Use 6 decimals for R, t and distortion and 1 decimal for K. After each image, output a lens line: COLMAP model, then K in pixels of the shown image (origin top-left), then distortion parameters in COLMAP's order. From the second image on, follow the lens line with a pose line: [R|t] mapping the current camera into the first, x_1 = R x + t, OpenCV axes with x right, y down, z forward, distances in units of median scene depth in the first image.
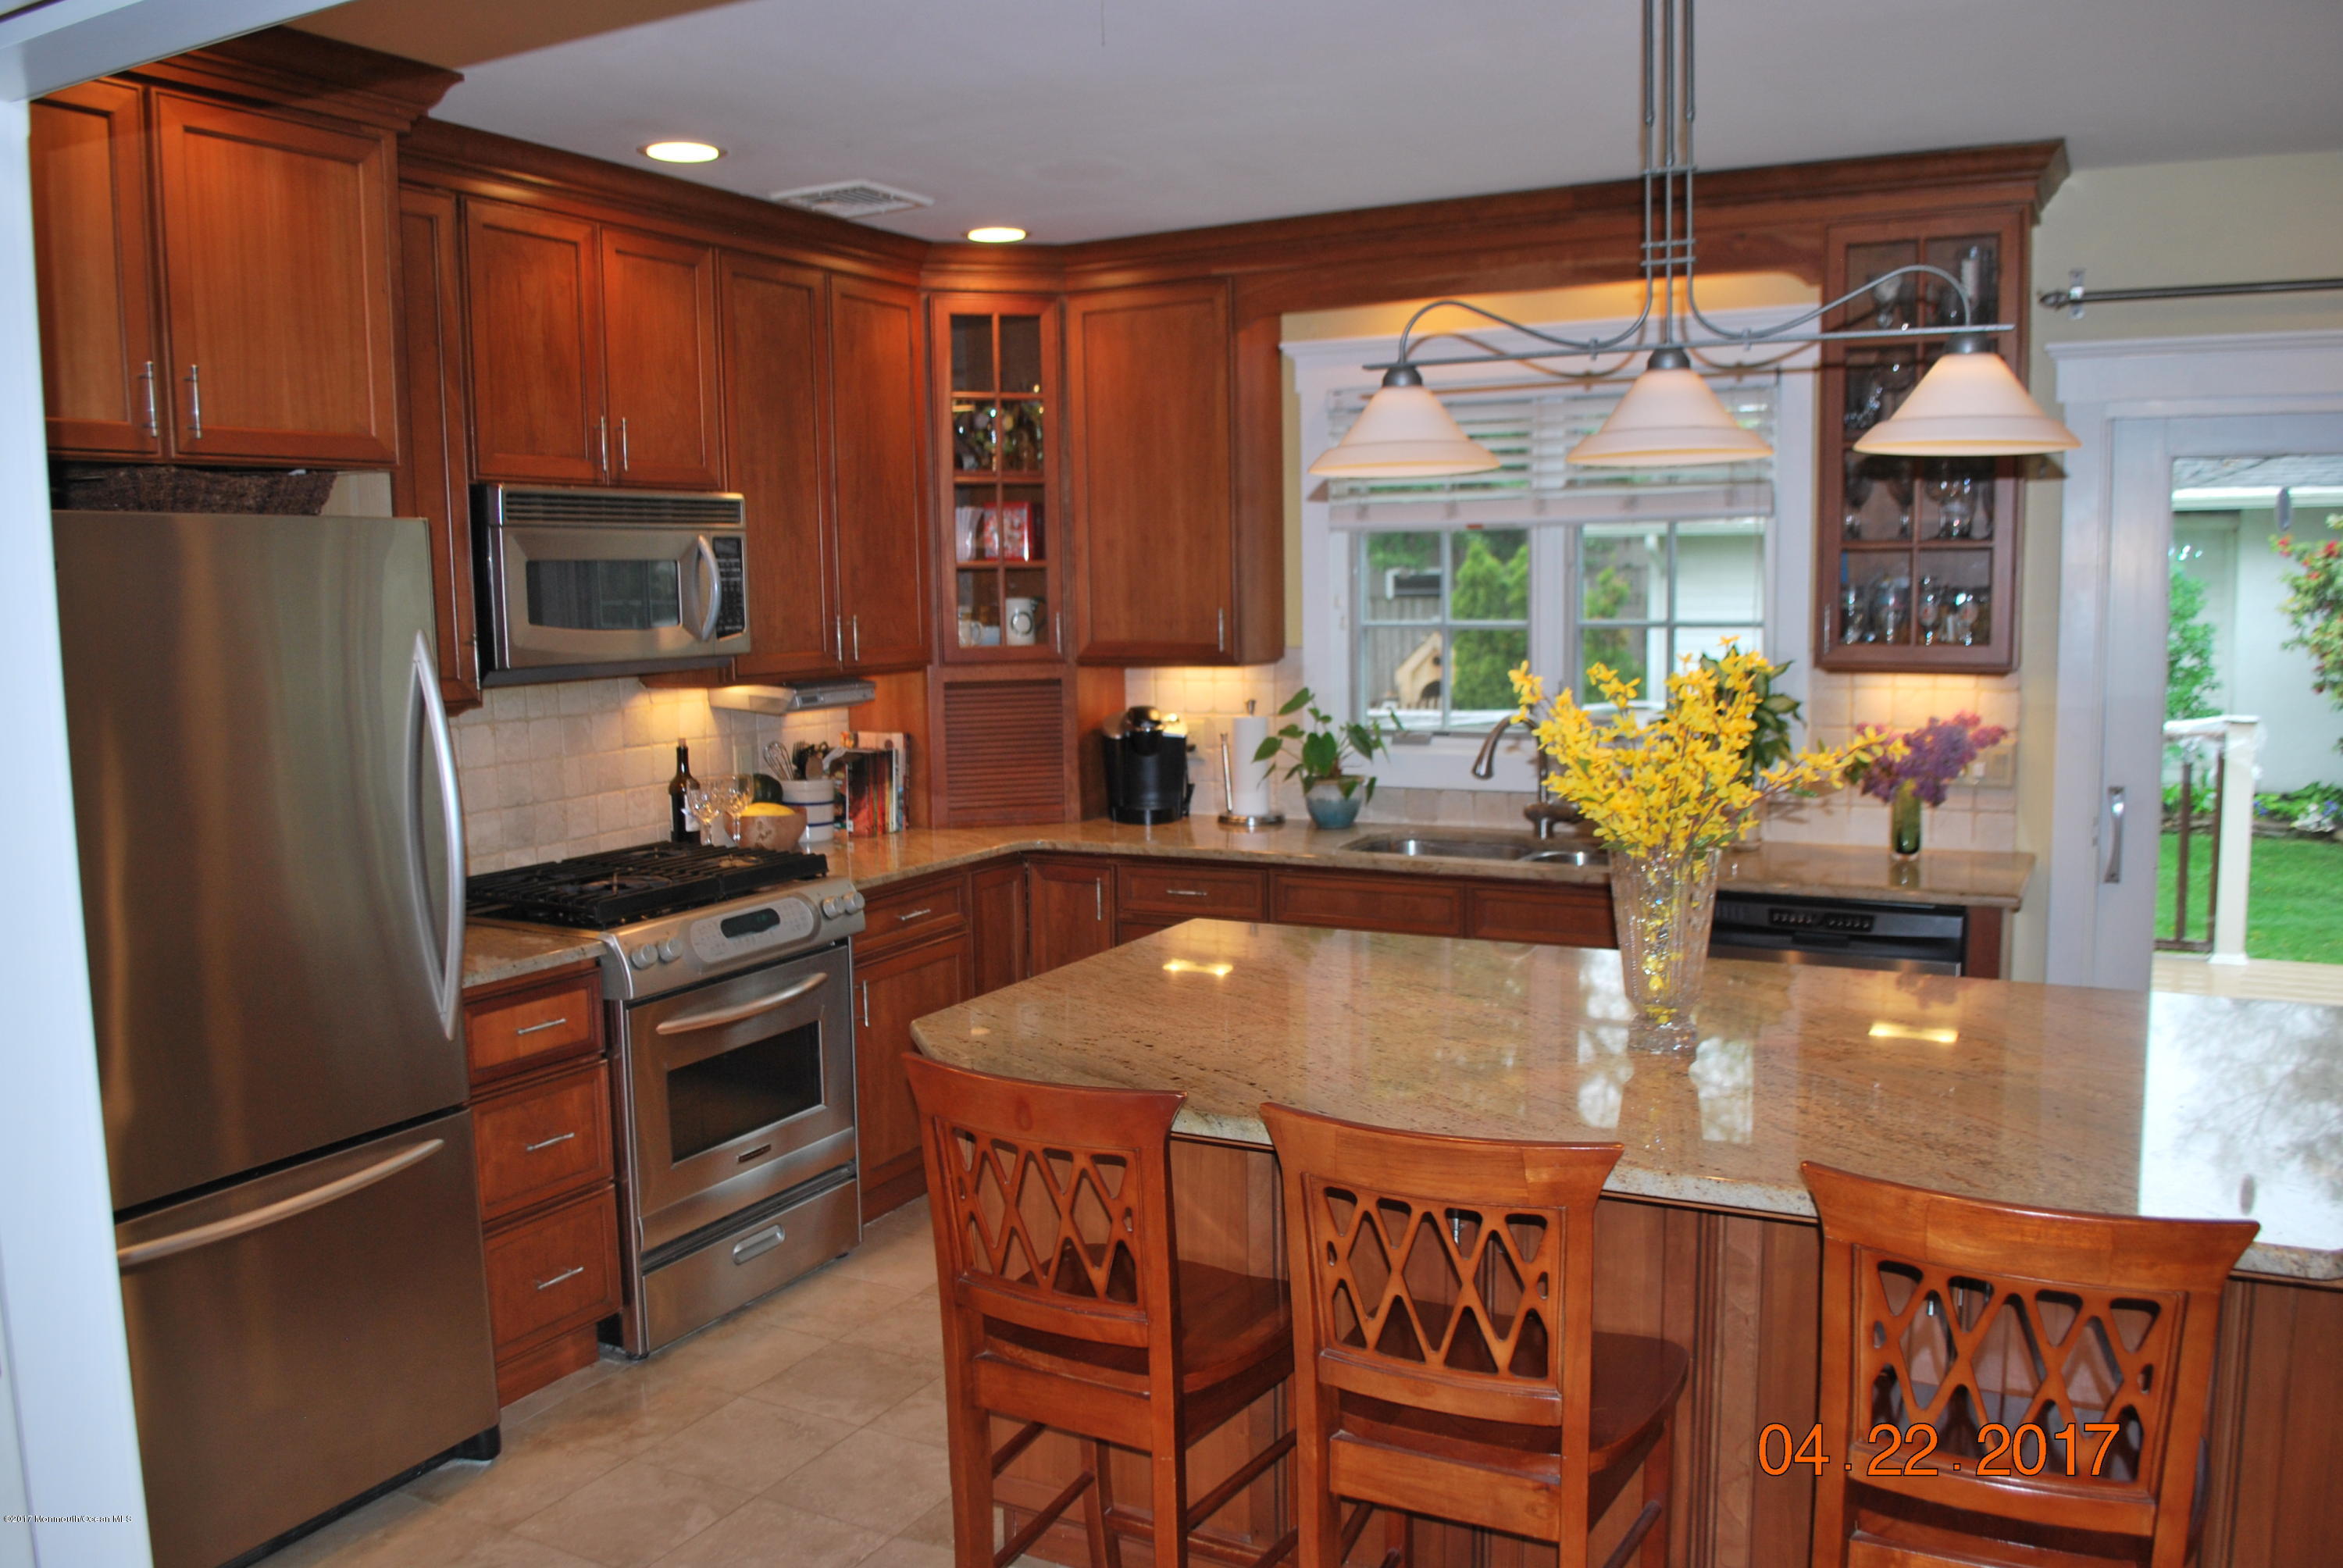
lens RADIAL K [[1845.1, 0, 1177.7], [0, 1845.1, 789.2], [0, 0, 1]] dist [-0.080278, 0.006961]
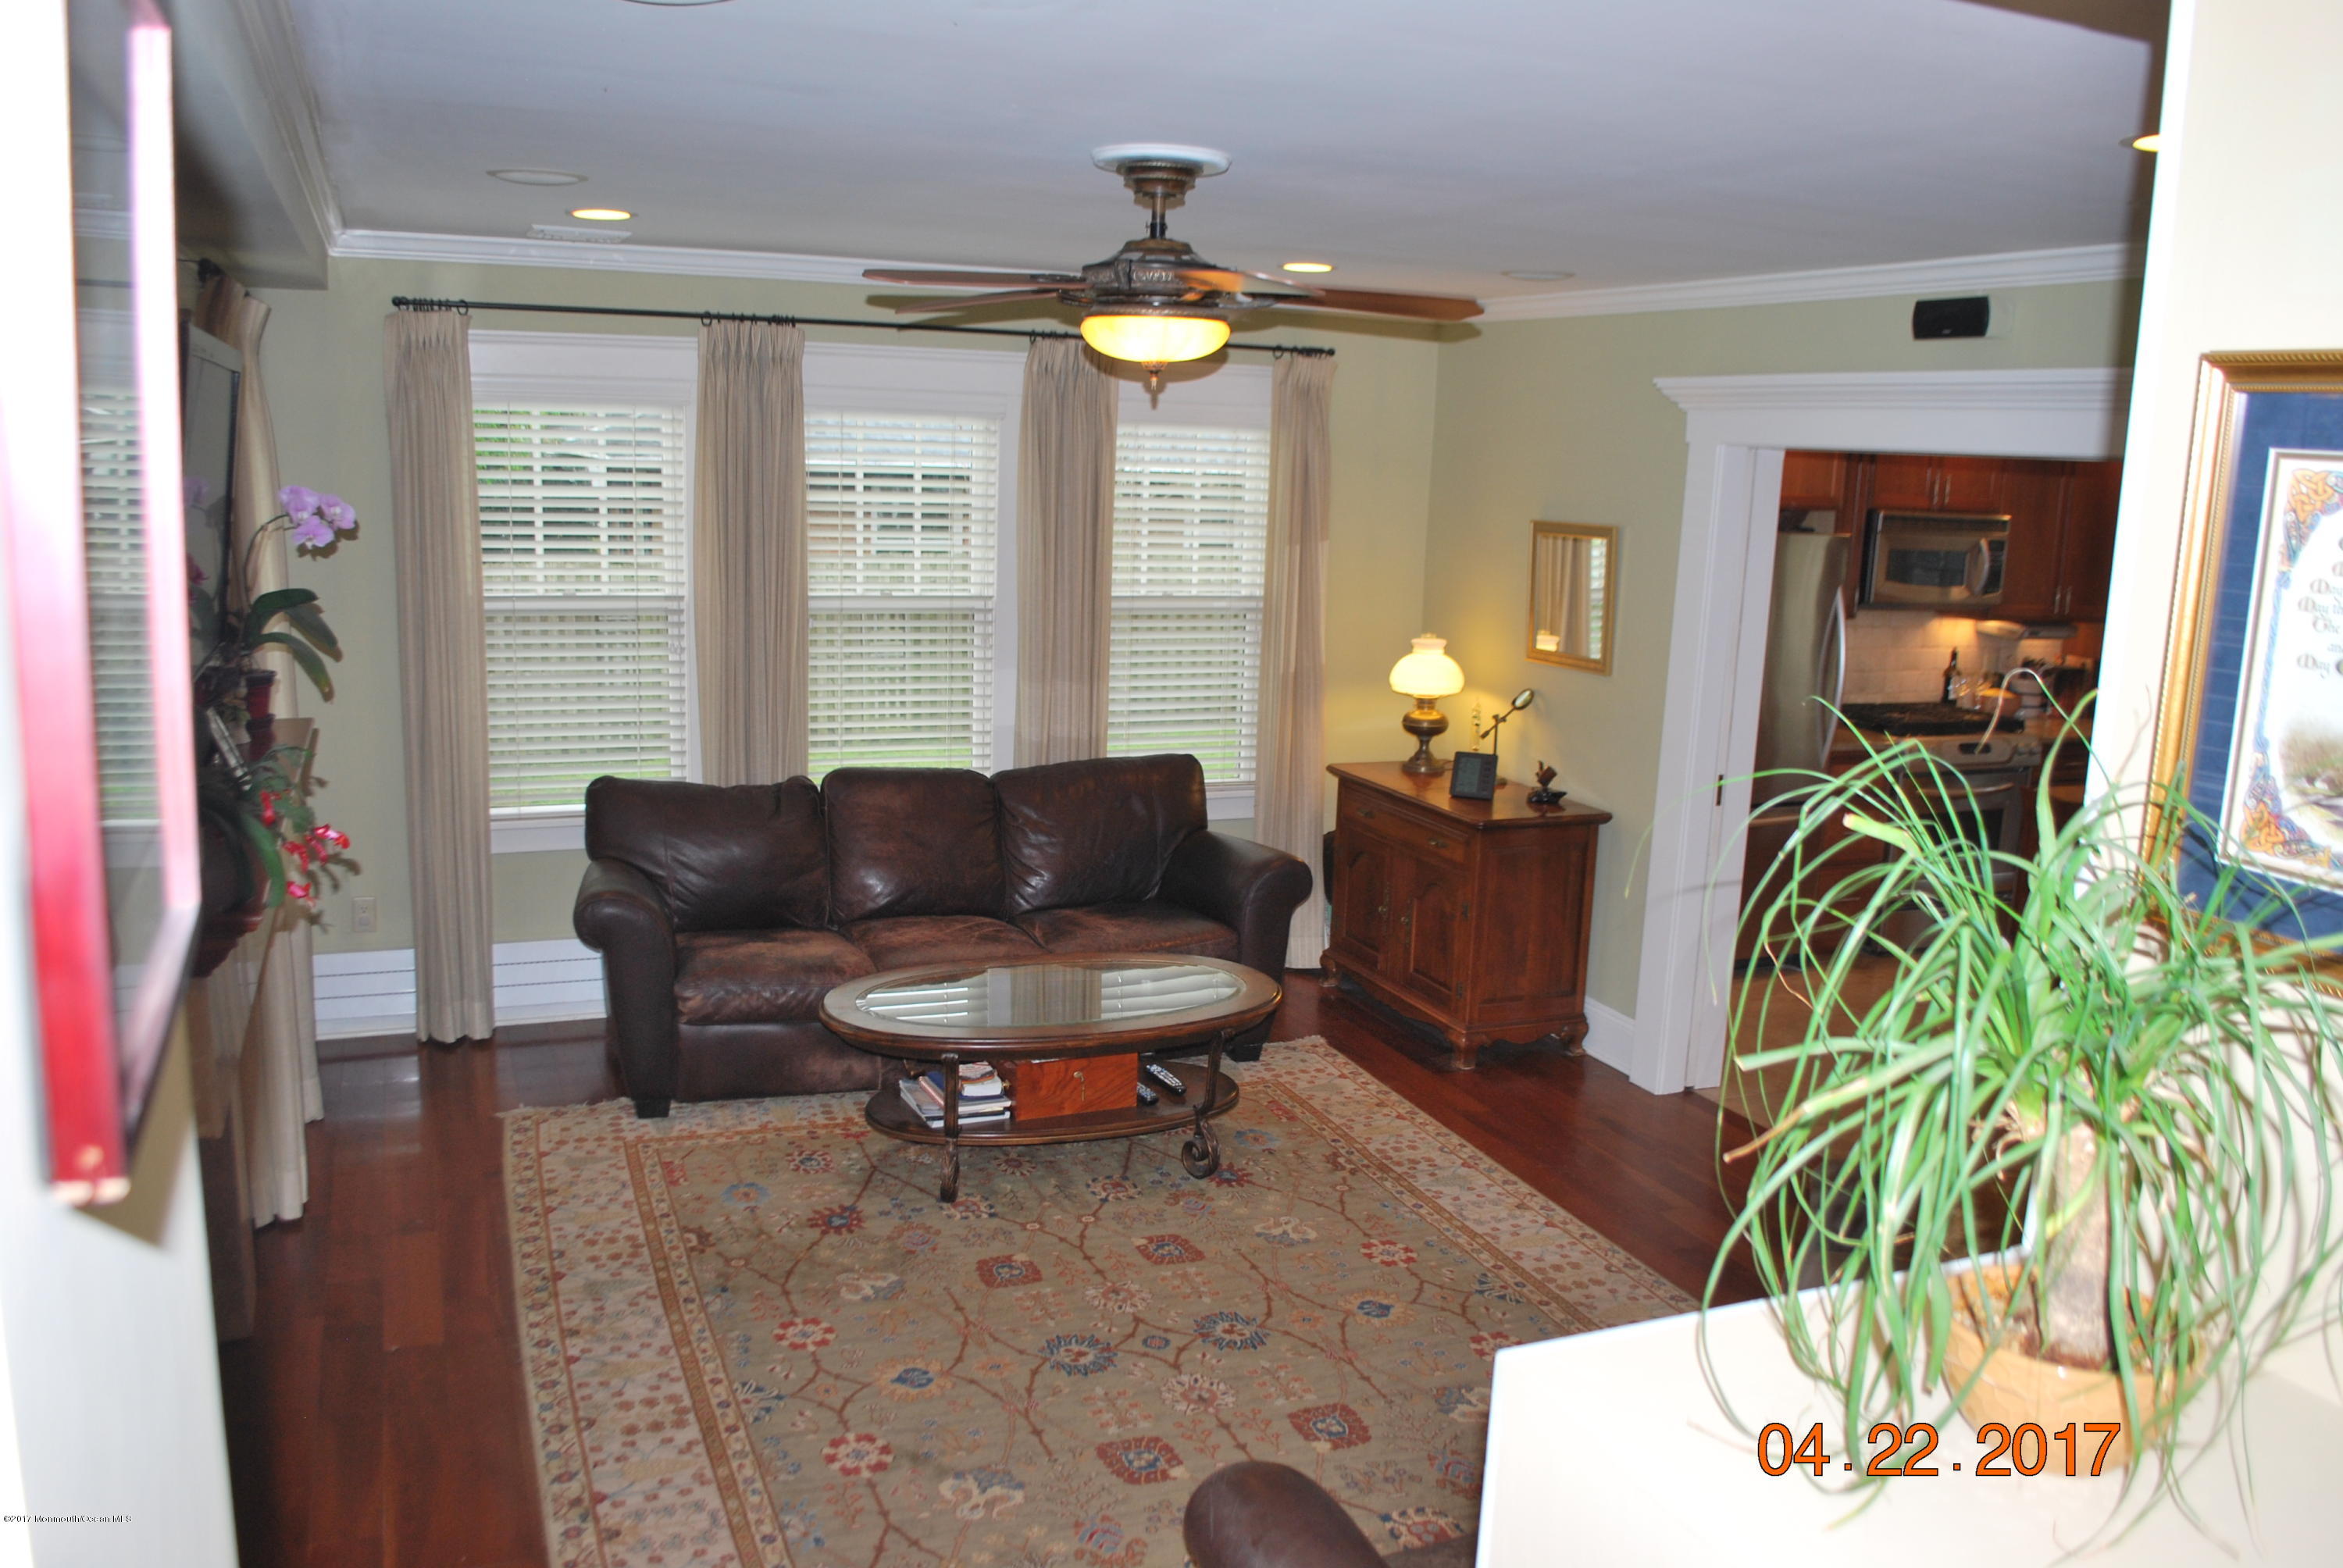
lens RADIAL K [[1845.1, 0, 1173.2], [0, 1845.1, 794.7], [0, 0, 1]] dist [-0.080278, 0.006961]
pose [[0.775558, 0.166183, -0.609009, 0.255119], [-0.125967, 0.986066, 0.108656, 0.019304], [0.618580, -0.007554, 0.785685, -0.913952]]
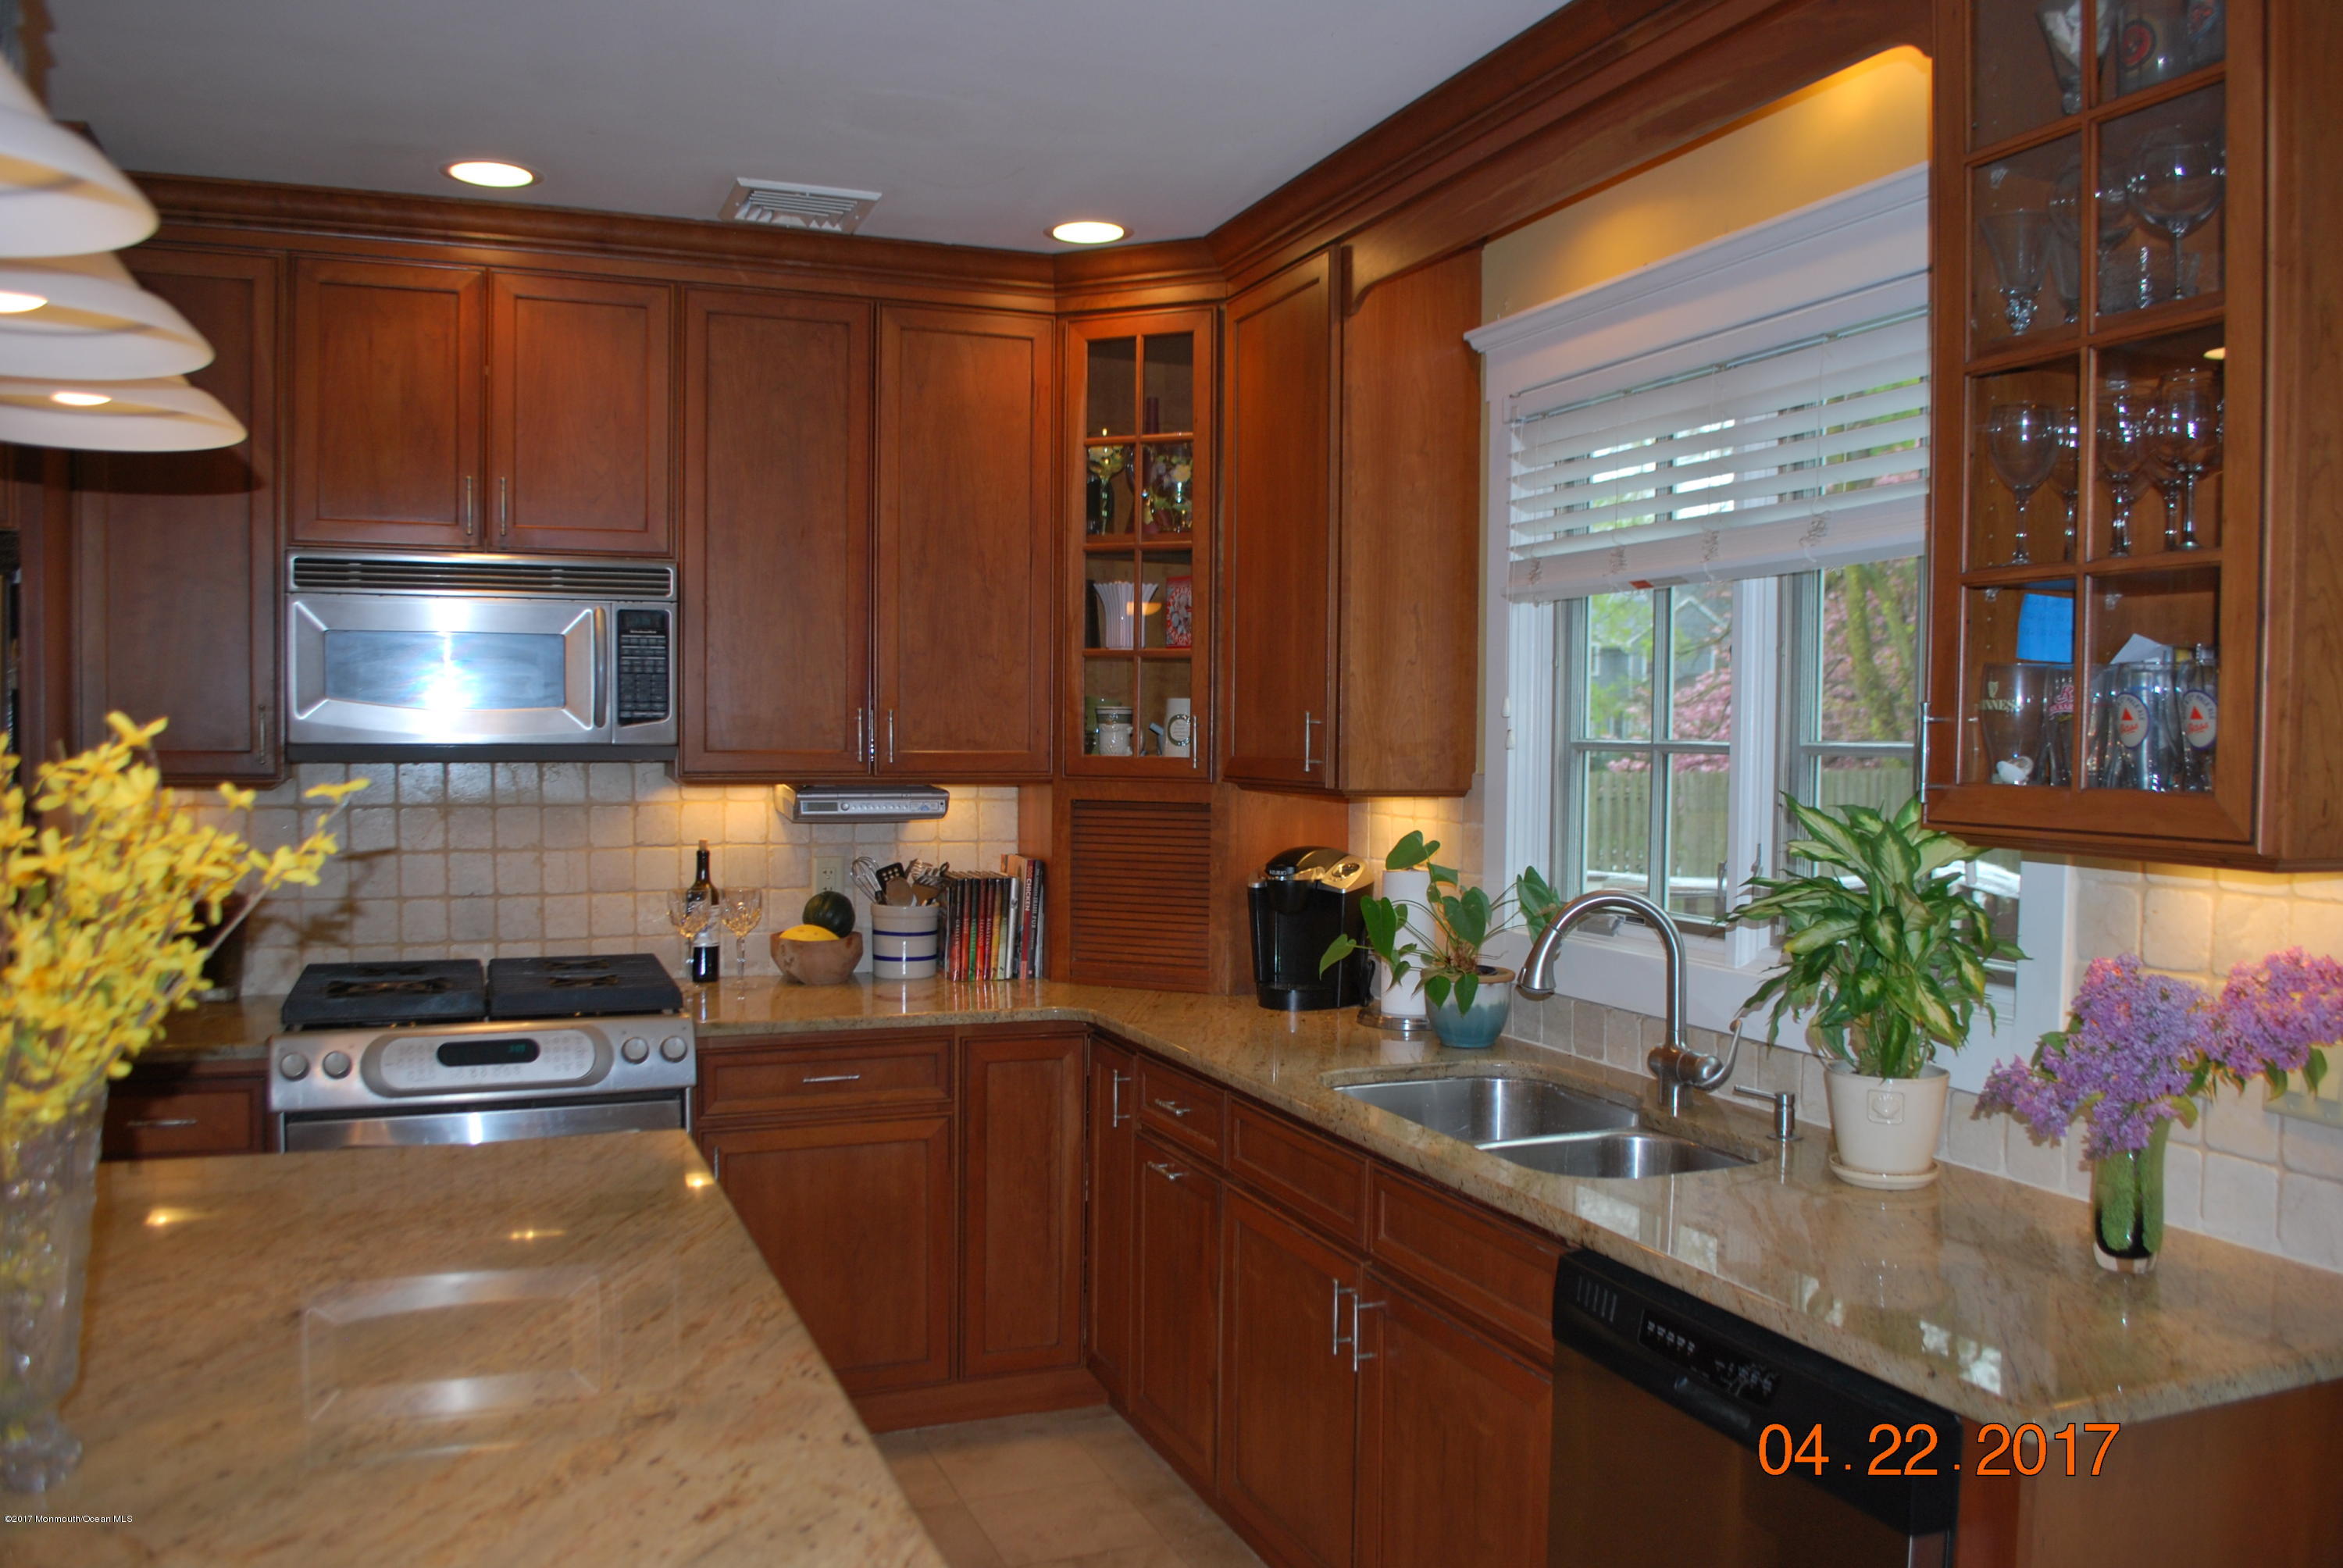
lens RADIAL K [[1845.1, 0, 1172.6], [0, 1845.1, 782.8], [0, 0, 1]] dist [-0.080278, 0.006961]
pose [[0.760841, 0.041288, -0.647624, 0.503997], [-0.093113, 0.994593, -0.045984, -0.038867], [0.642224, 0.095289, 0.760571, 0.499791]]
